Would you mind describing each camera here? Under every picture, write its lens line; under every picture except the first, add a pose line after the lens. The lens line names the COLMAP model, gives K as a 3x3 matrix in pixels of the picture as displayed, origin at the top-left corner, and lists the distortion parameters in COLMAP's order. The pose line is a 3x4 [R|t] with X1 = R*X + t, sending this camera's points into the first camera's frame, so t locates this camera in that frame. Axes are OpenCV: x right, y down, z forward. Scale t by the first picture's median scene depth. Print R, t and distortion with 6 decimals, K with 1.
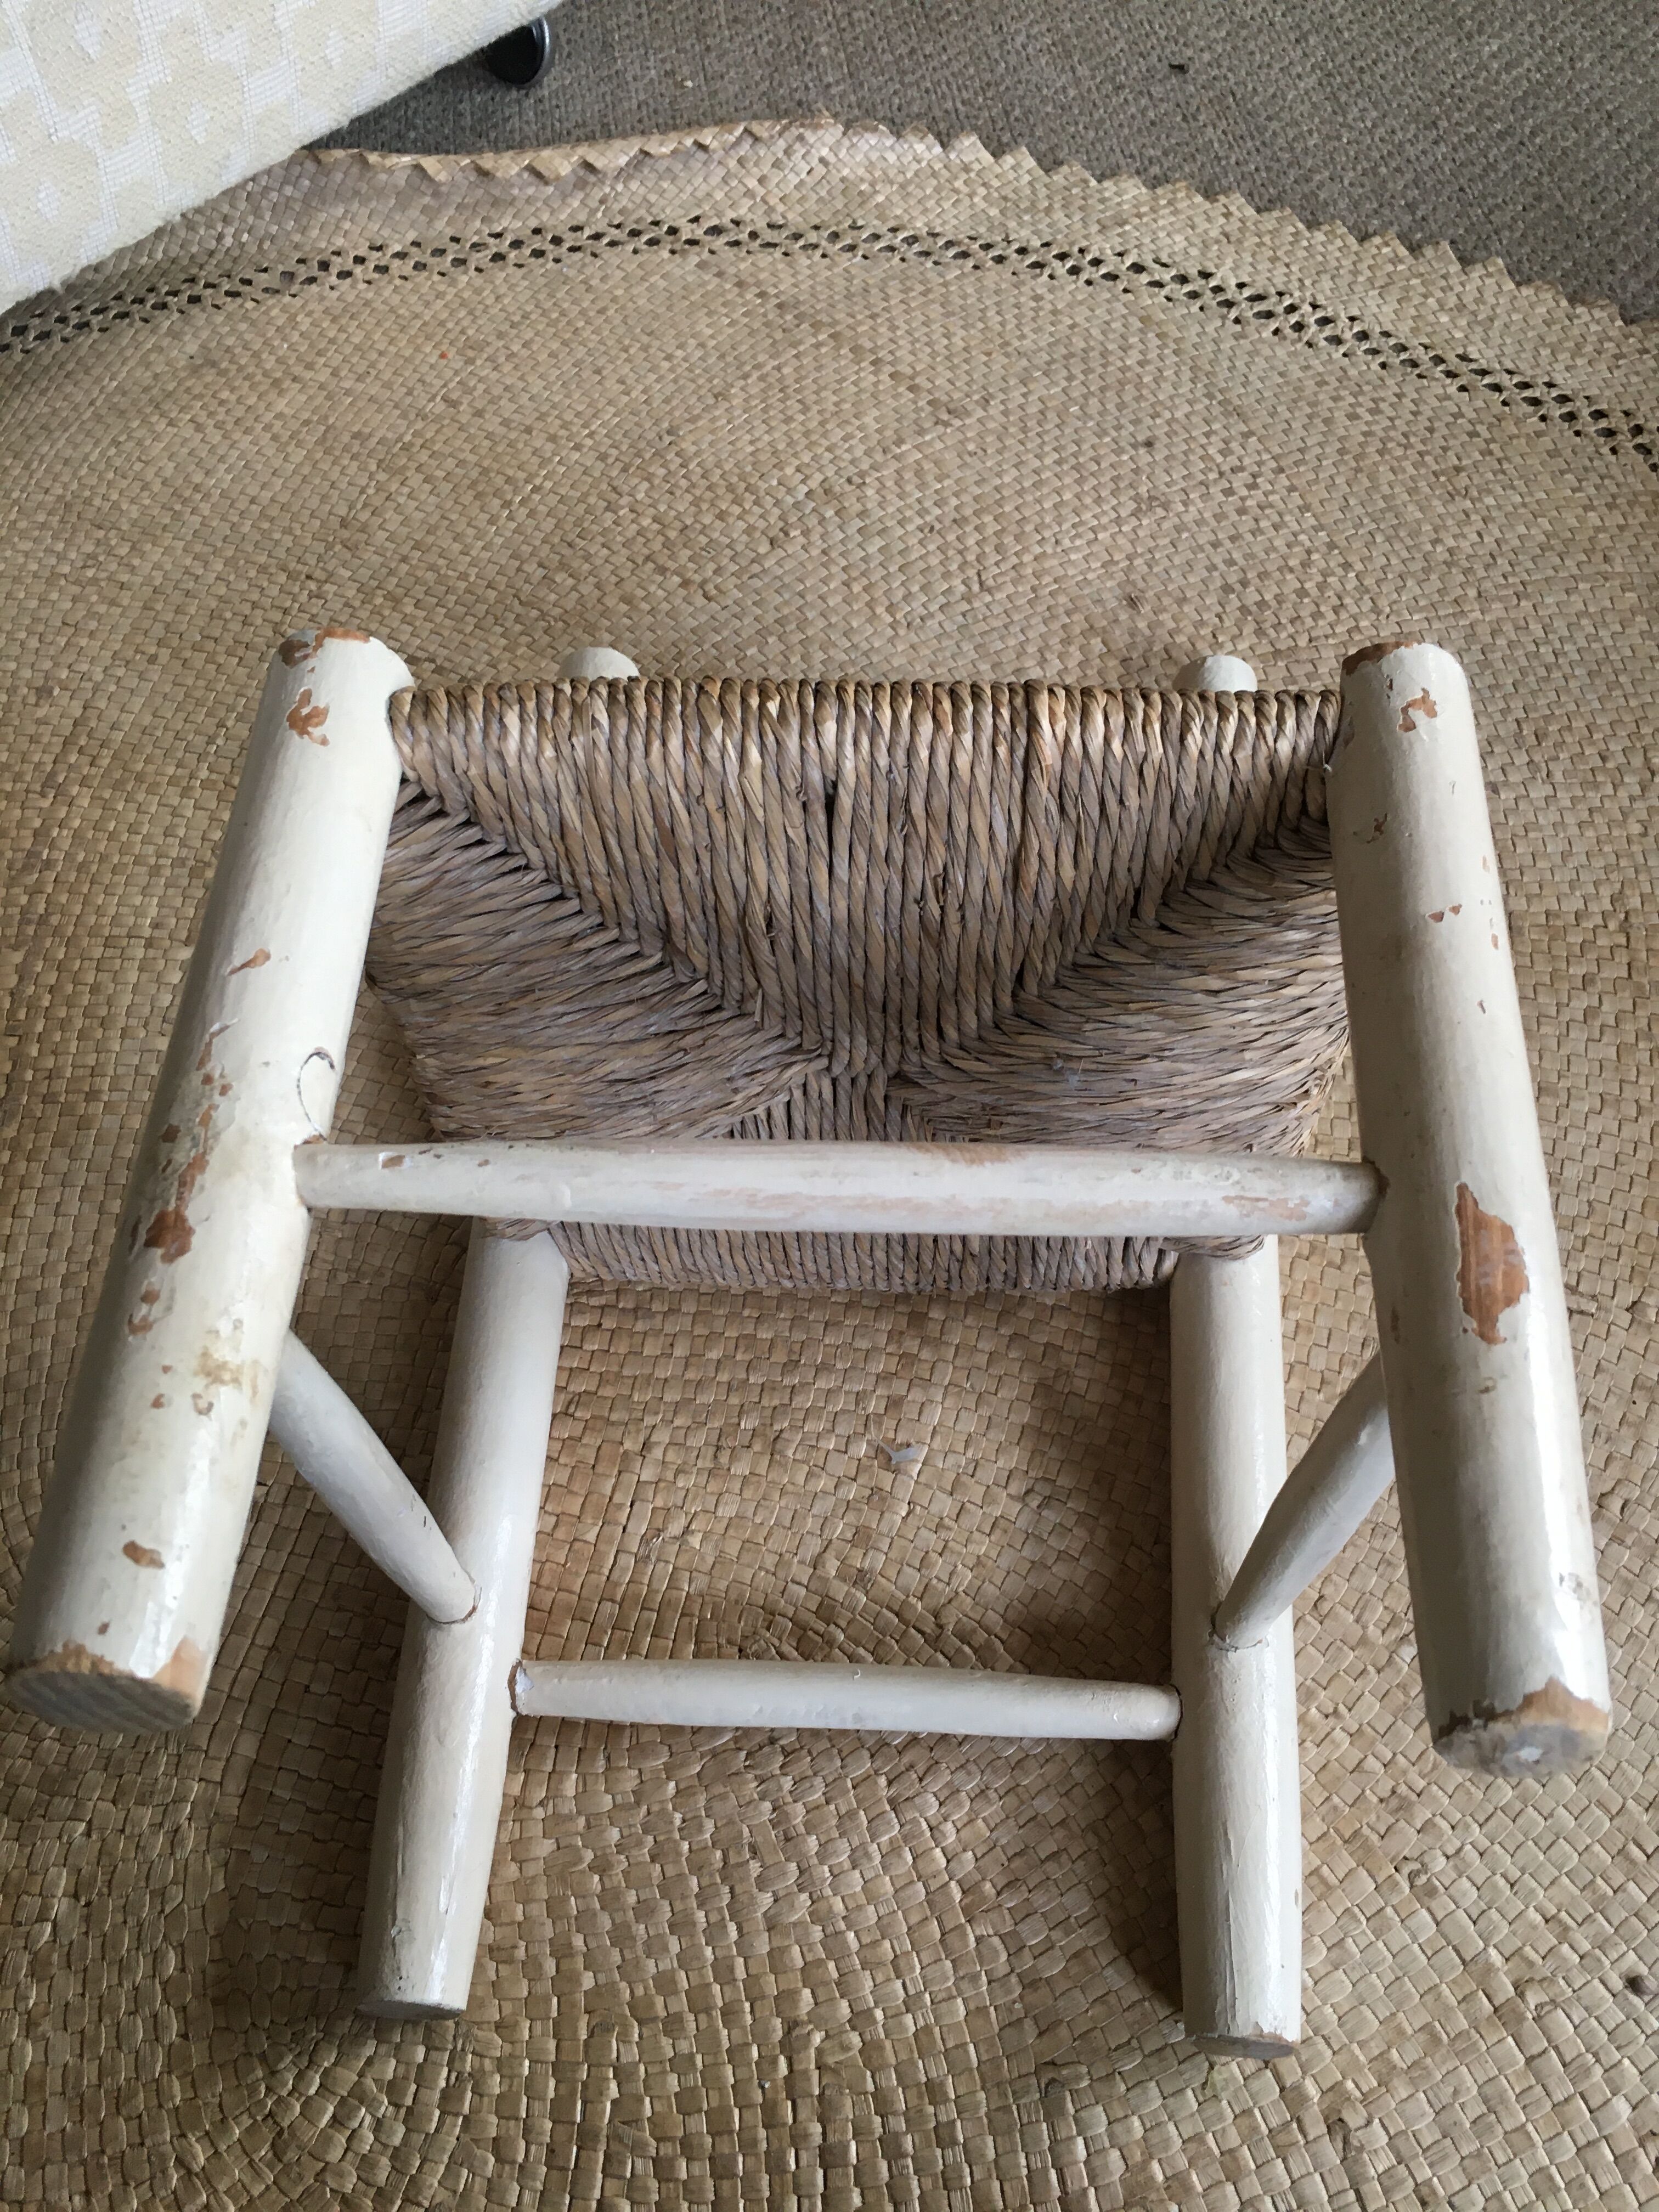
lens RADIAL K [[1886.9, 0, 838.8], [0, 1886.9, 1100.1], [0, 0, 1]] dist [0.083260, -0.116456]
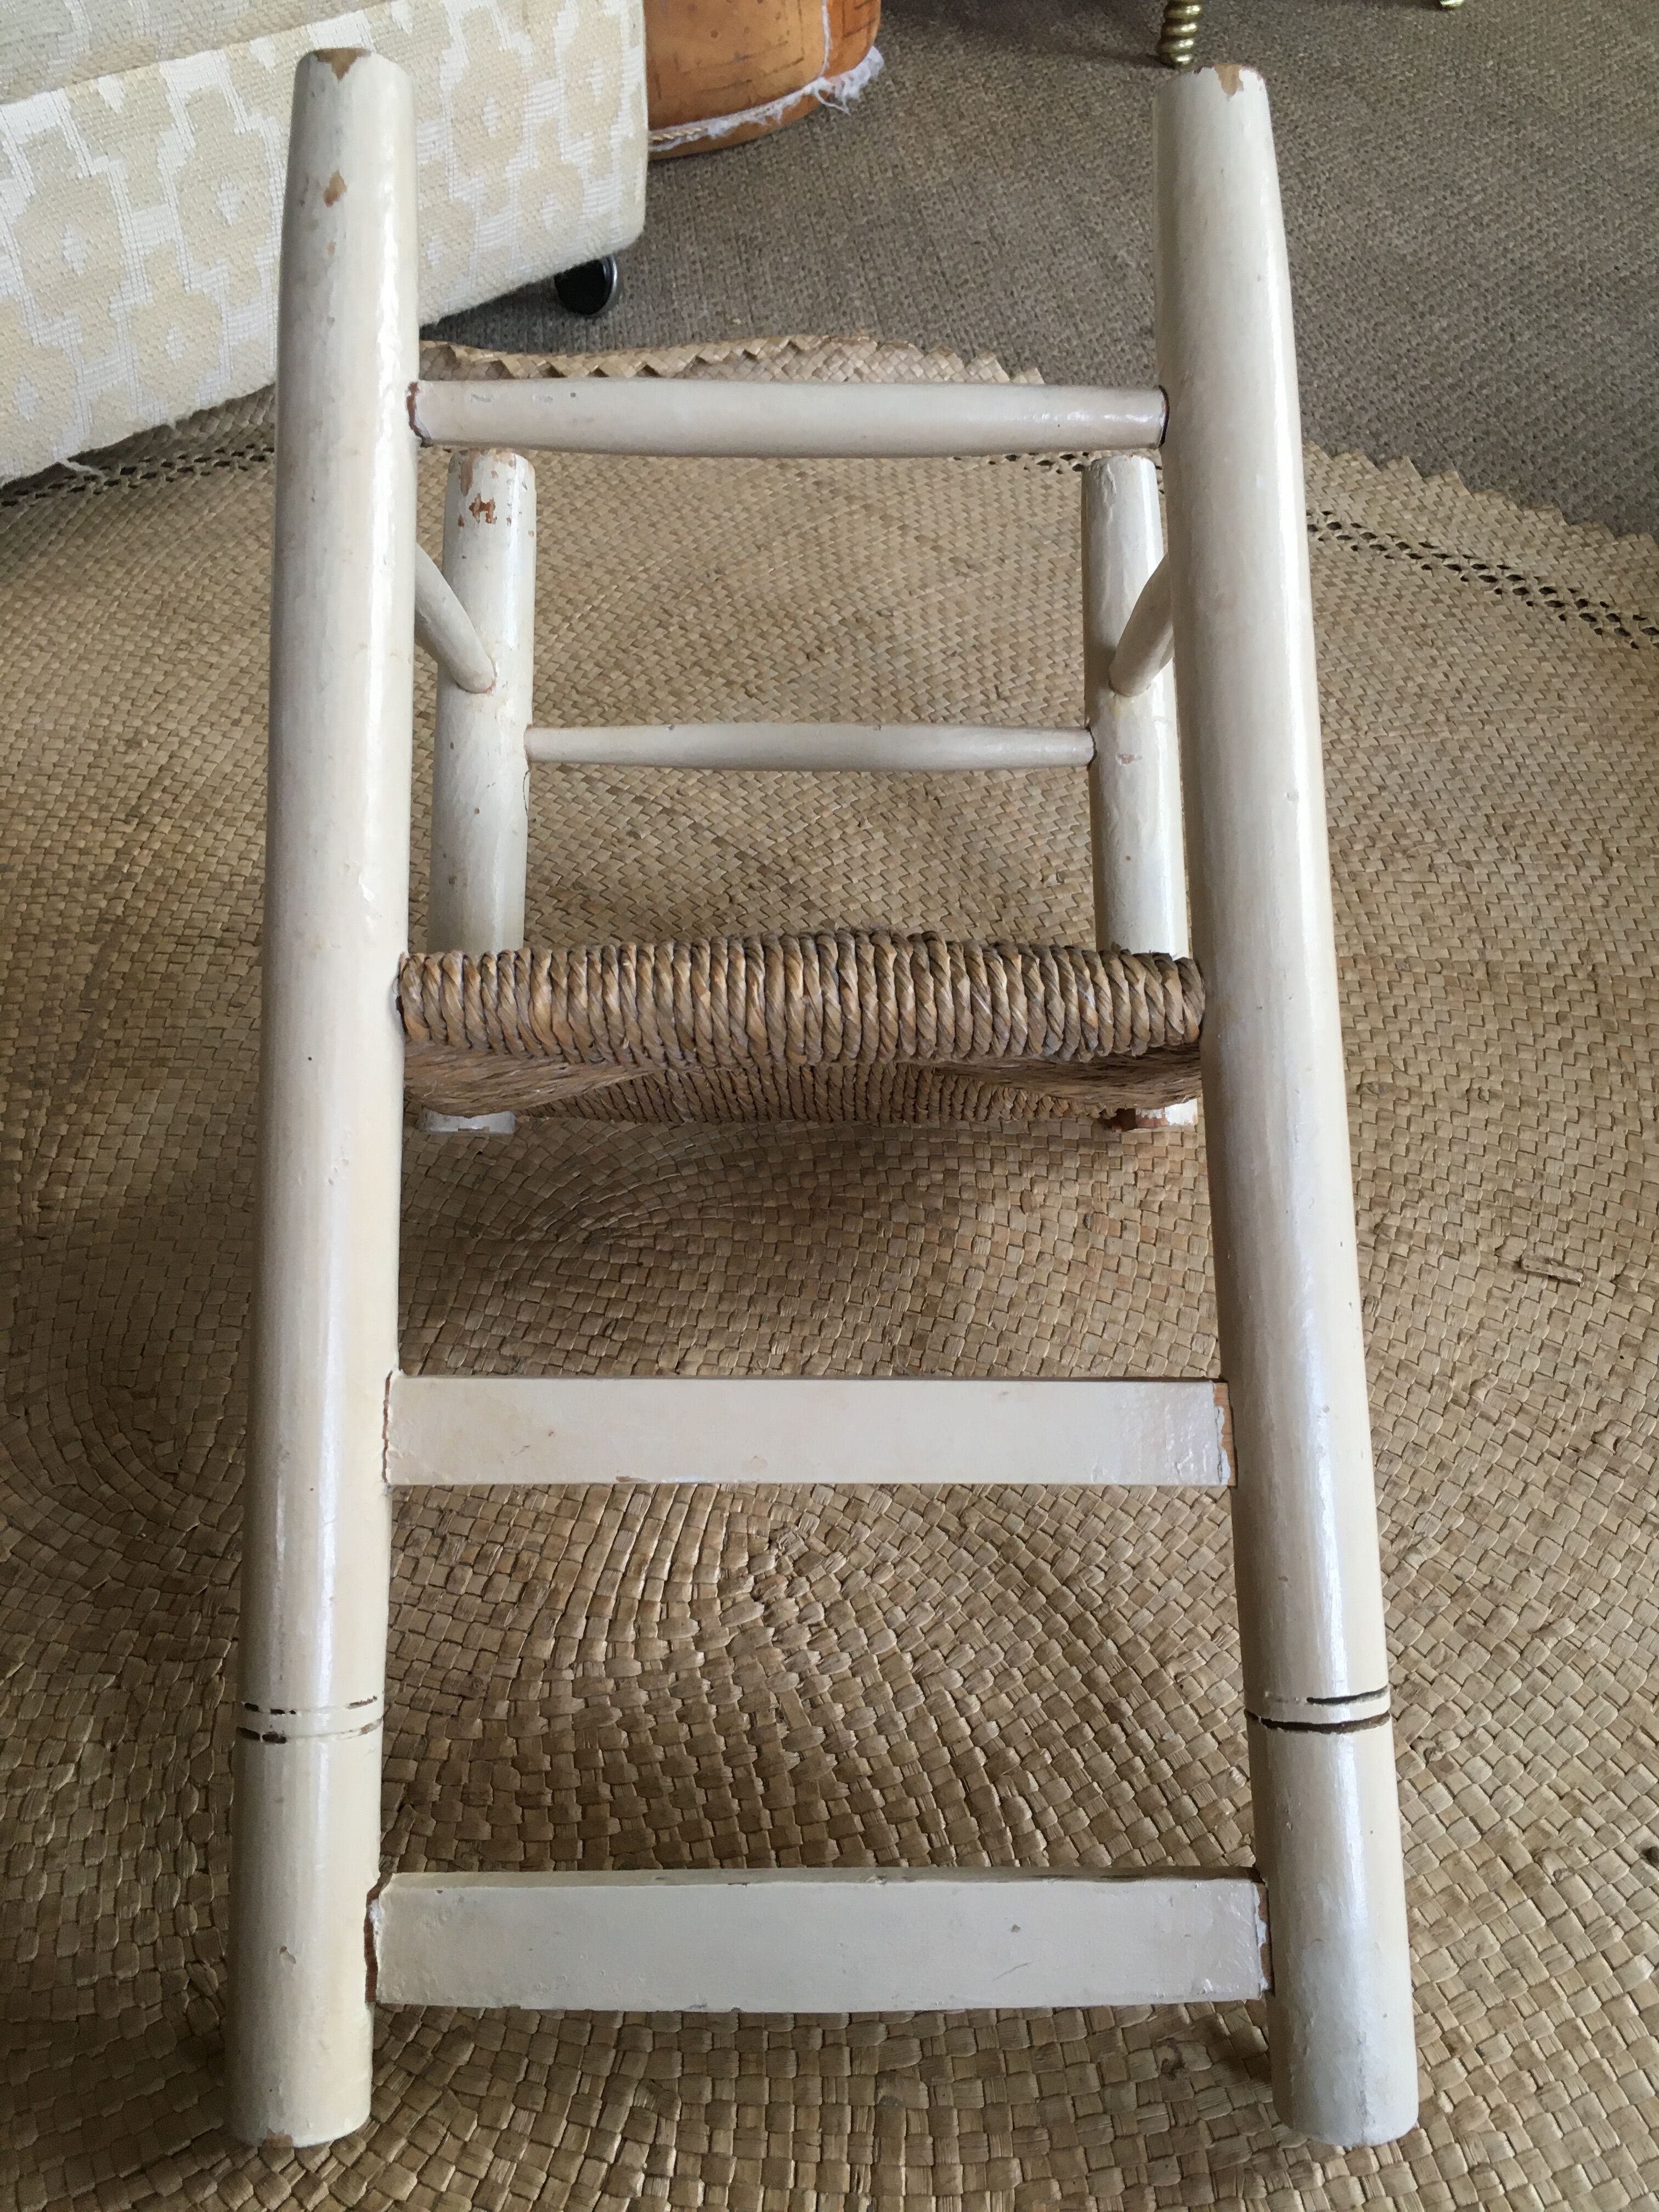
lens RADIAL K [[1886.9, 0, 836.6], [0, 1886.9, 1101.2], [0, 0, 1]] dist [0.083260, -0.116456]
pose [[0.998882, 0.041949, 0.021794, -0.031845], [-0.037255, 0.982352, -0.183292, 0.161041], [-0.029098, 0.182275, 0.982817, -0.034110]]
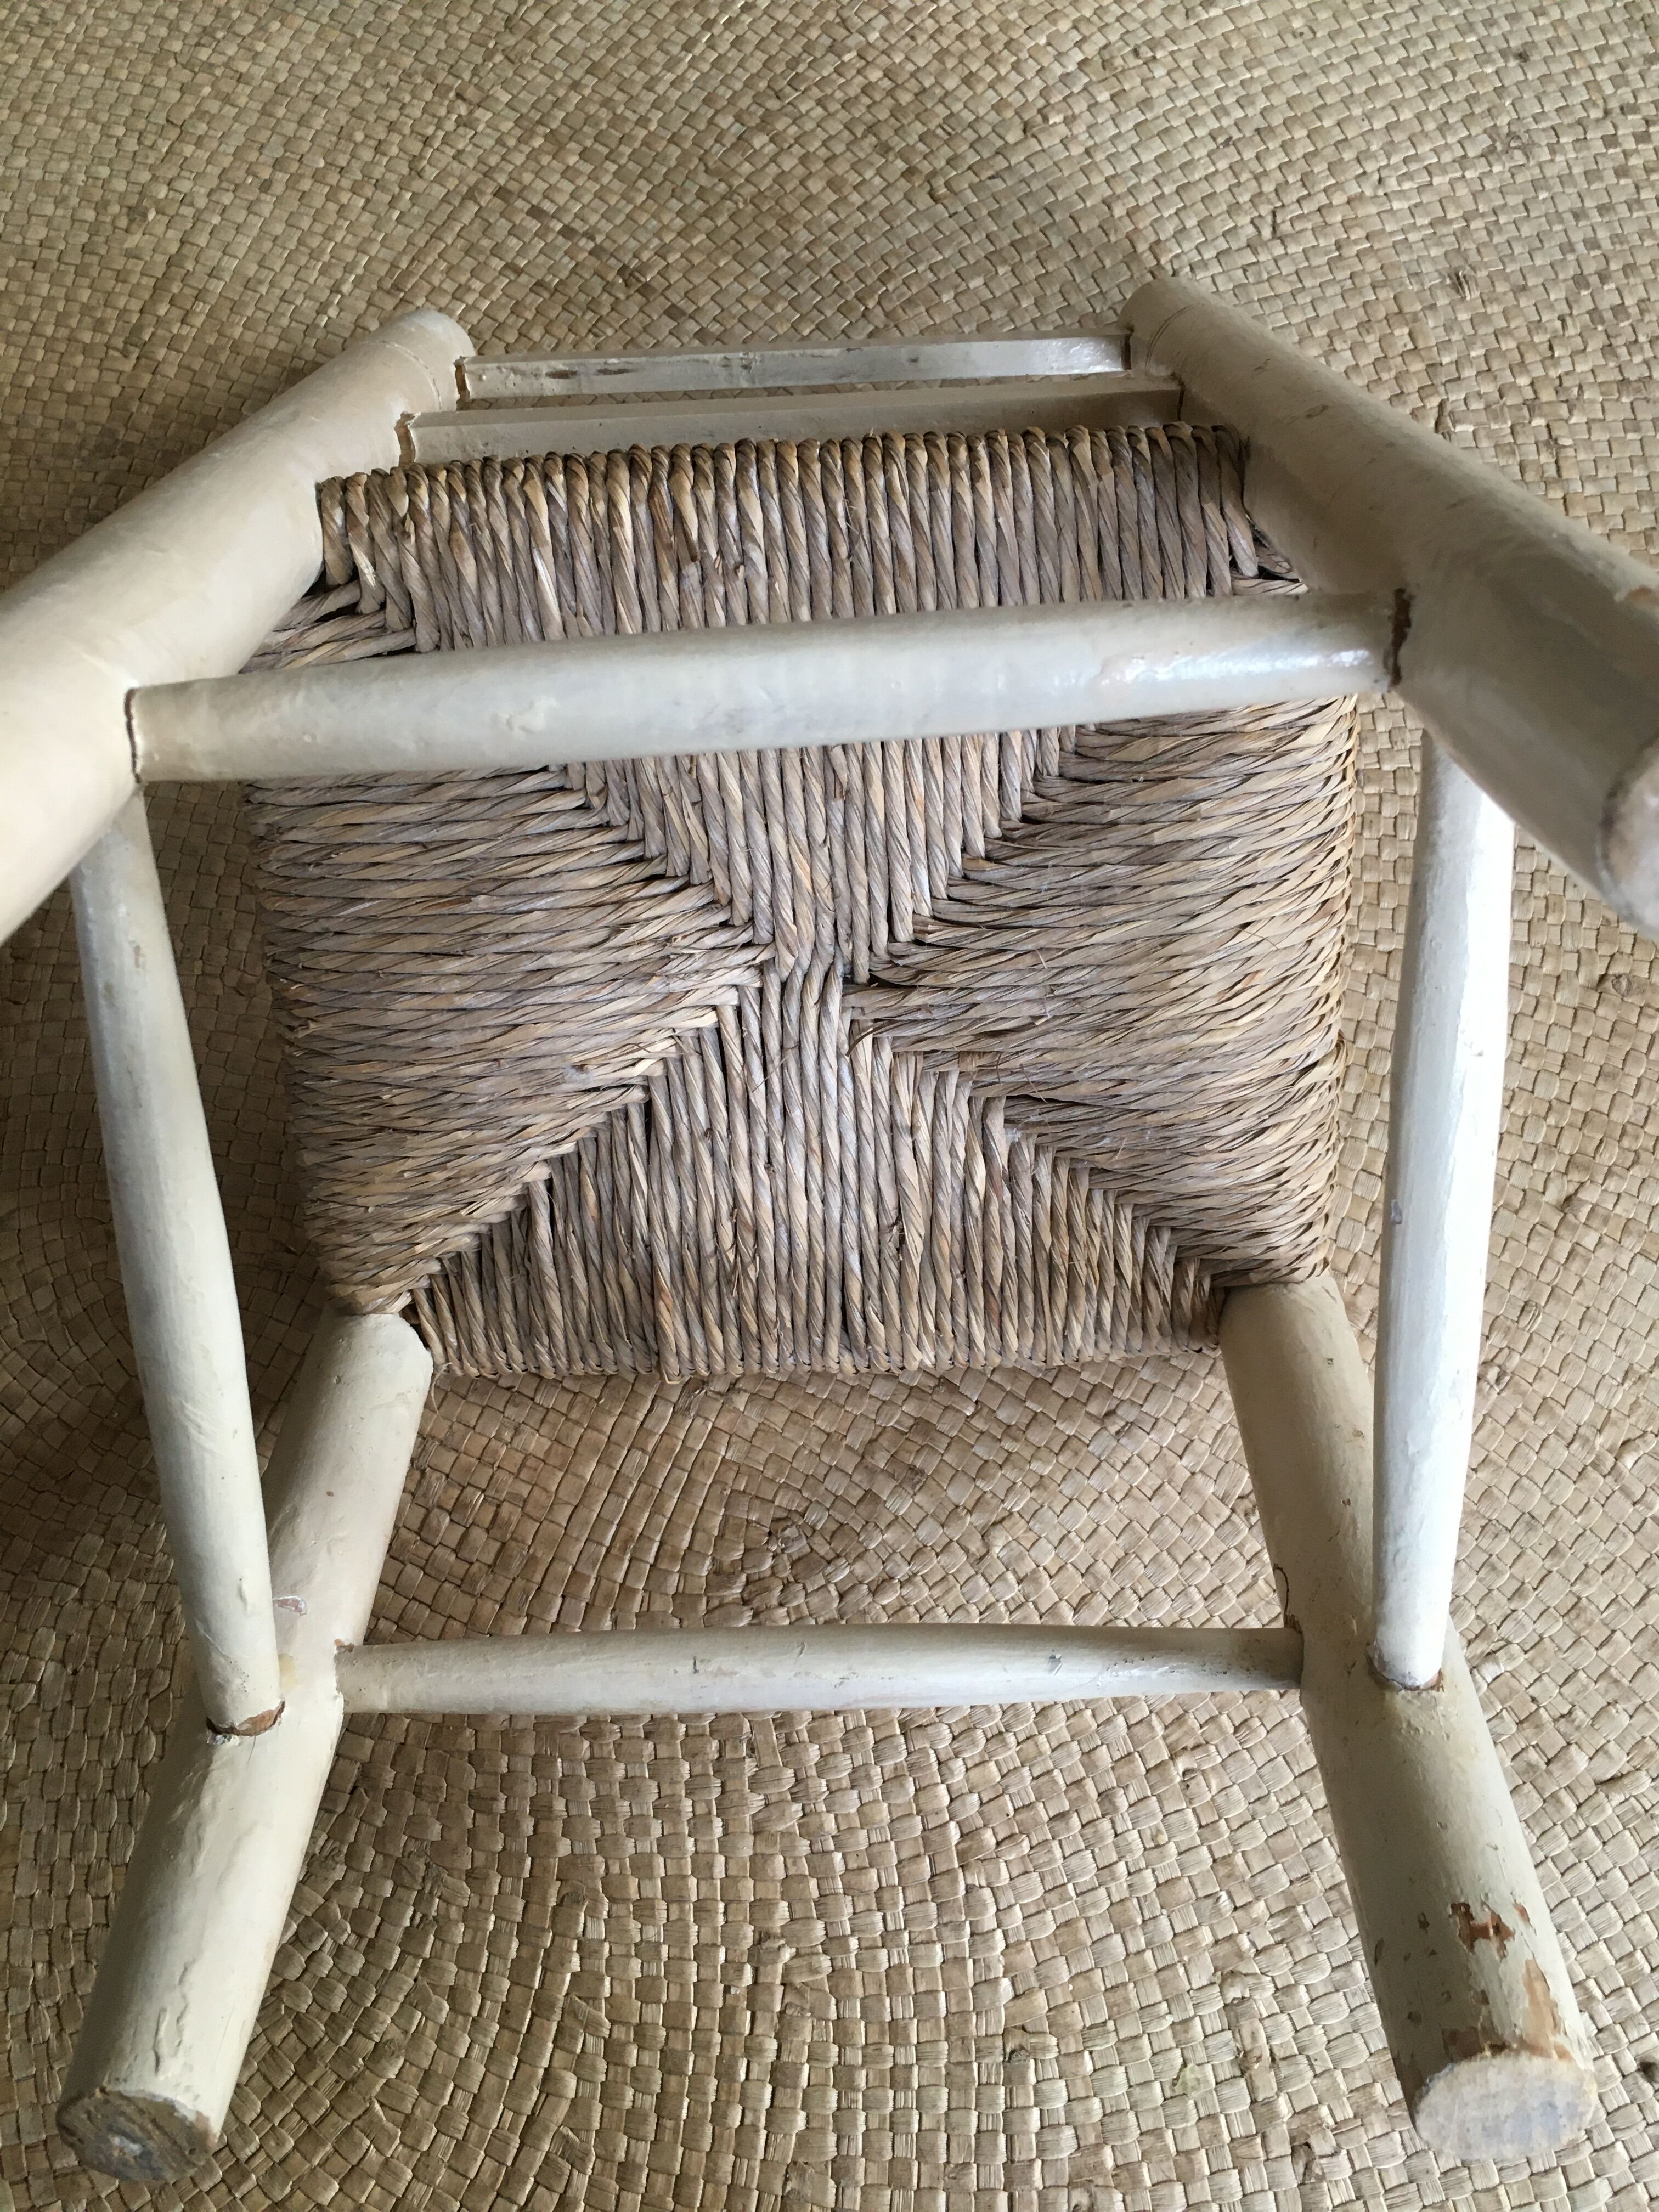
lens RADIAL K [[1886.9, 0, 838.8], [0, 1886.9, 1095.2], [0, 0, 1]] dist [0.083260, -0.116456]
pose [[0.985079, 0.165541, -0.047074, -0.007097], [-0.146748, 0.950818, 0.272783, -0.114351], [0.089916, -0.261804, 0.960923, 0.109897]]
